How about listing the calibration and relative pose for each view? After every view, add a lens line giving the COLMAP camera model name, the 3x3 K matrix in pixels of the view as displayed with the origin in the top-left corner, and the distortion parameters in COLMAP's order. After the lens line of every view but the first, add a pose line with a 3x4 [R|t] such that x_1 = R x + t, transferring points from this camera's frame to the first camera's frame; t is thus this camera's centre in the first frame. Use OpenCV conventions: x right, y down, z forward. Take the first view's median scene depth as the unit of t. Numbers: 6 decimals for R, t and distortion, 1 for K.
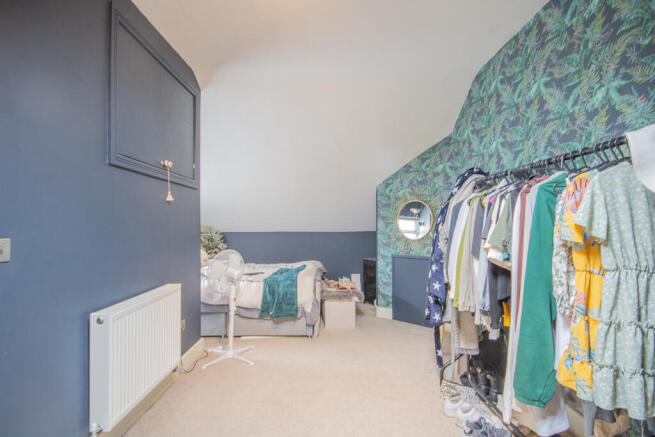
lens RADIAL K [[317.9, 0, 327.4], [0, 317.9, 221.8], [0, 0, 1]] dist [0.003083, -0.004035]
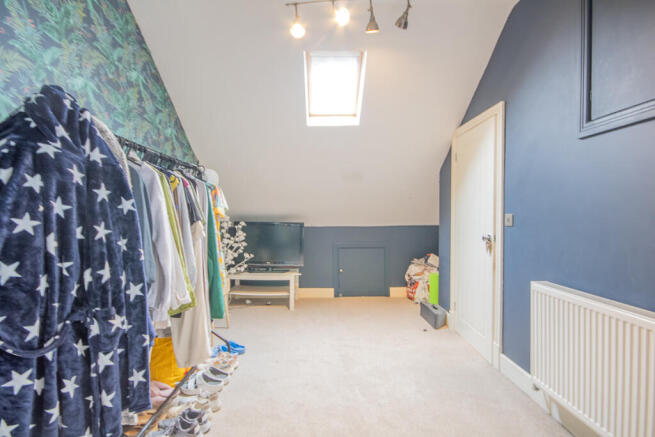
lens RADIAL K [[317.9, 0, 329.2], [0, 317.9, 220.1], [0, 0, 1]] dist [0.003083, -0.004035]
pose [[-0.999902, 0.003582, -0.013552, 0.036065], [0.003461, 0.999954, 0.008976, 0.038741], [0.013583, 0.008928, -0.999868, 1.881244]]
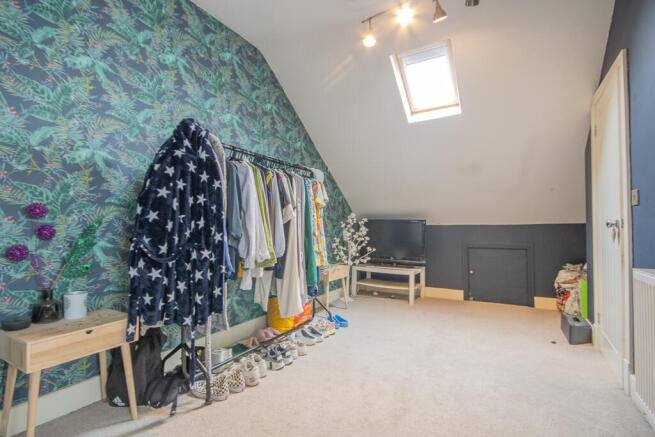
lens RADIAL K [[317.9, 0, 330.1], [0, 317.9, 220.3], [0, 0, 1]] dist [0.003083, -0.004035]
pose [[-0.863206, 0.013978, 0.504659, -0.279432], [-0.002637, 0.999478, -0.032193, 0.128067], [-0.504845, -0.029120, -0.862718, 1.920762]]
